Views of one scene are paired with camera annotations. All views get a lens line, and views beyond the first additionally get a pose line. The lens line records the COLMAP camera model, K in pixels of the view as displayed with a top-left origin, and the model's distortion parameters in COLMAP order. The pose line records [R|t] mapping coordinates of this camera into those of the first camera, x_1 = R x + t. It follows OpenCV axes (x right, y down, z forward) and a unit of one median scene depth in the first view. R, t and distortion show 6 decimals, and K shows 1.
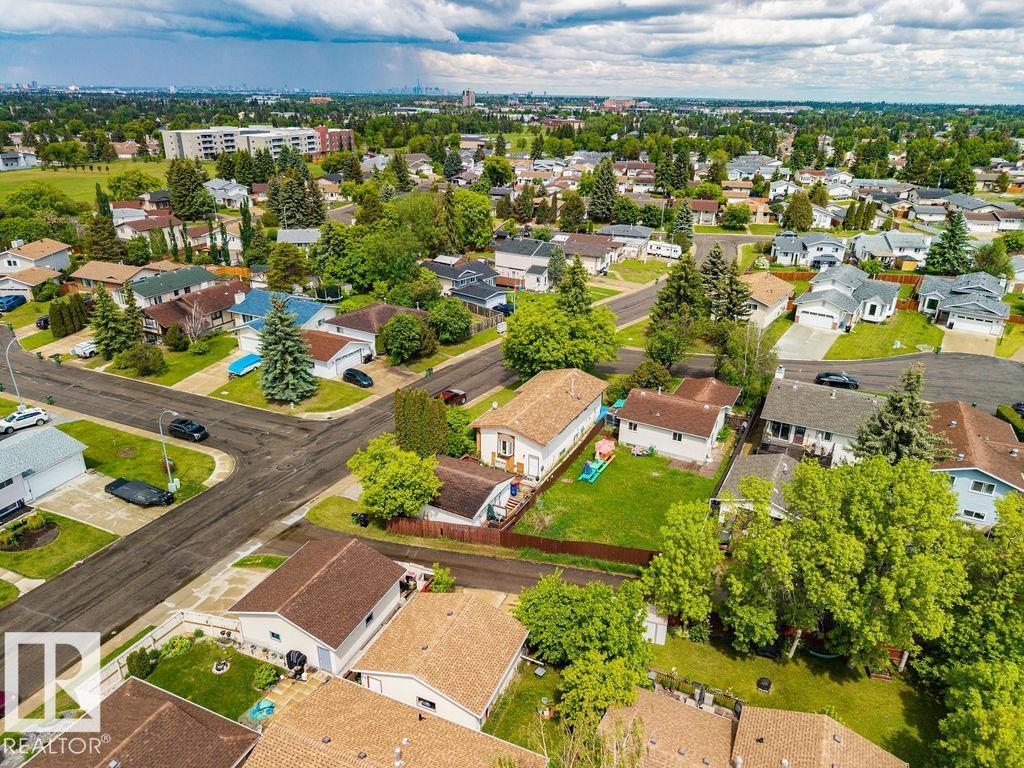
lens RADIAL K [[685.0, 0, 511.9], [0, 685.0, 384.7], [0, 0, 1]] dist [0.008841, -0.028463]
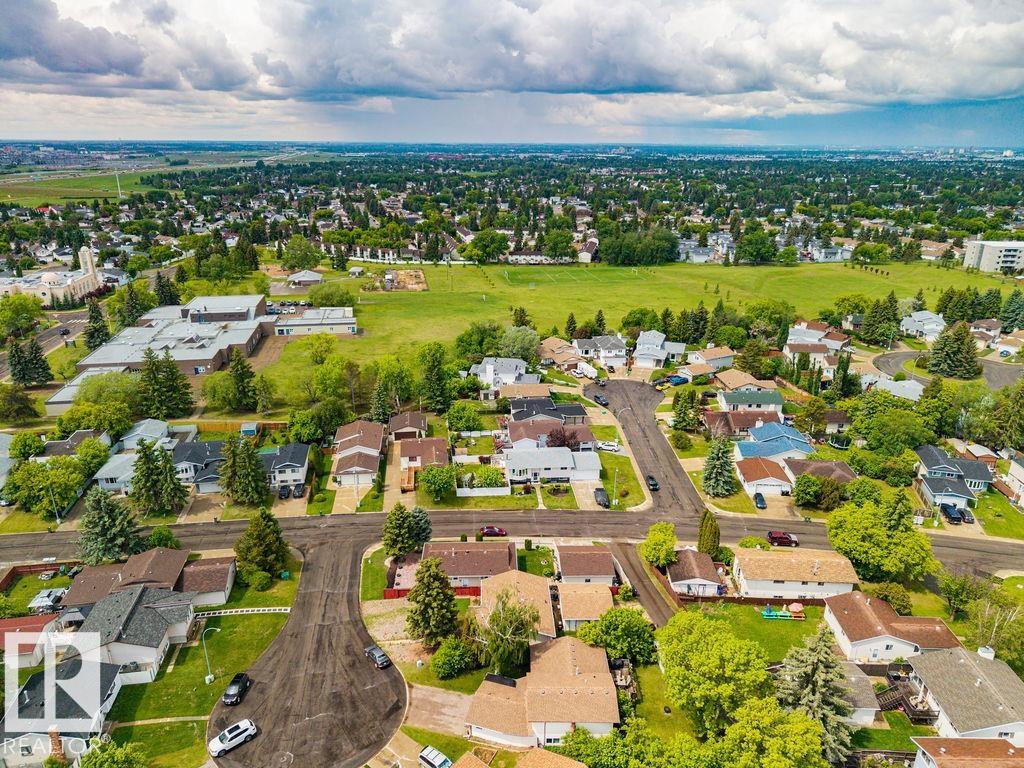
lens RADIAL K [[685.0, 0, 512.2], [0, 685.0, 383.5], [0, 0, 1]] dist [0.008841, -0.028463]
pose [[0.400447, 0.286378, -0.870419, 0.333823], [-0.346008, 0.926841, 0.145756, -0.116751], [0.848481, 0.242805, 0.470240, -0.104669]]
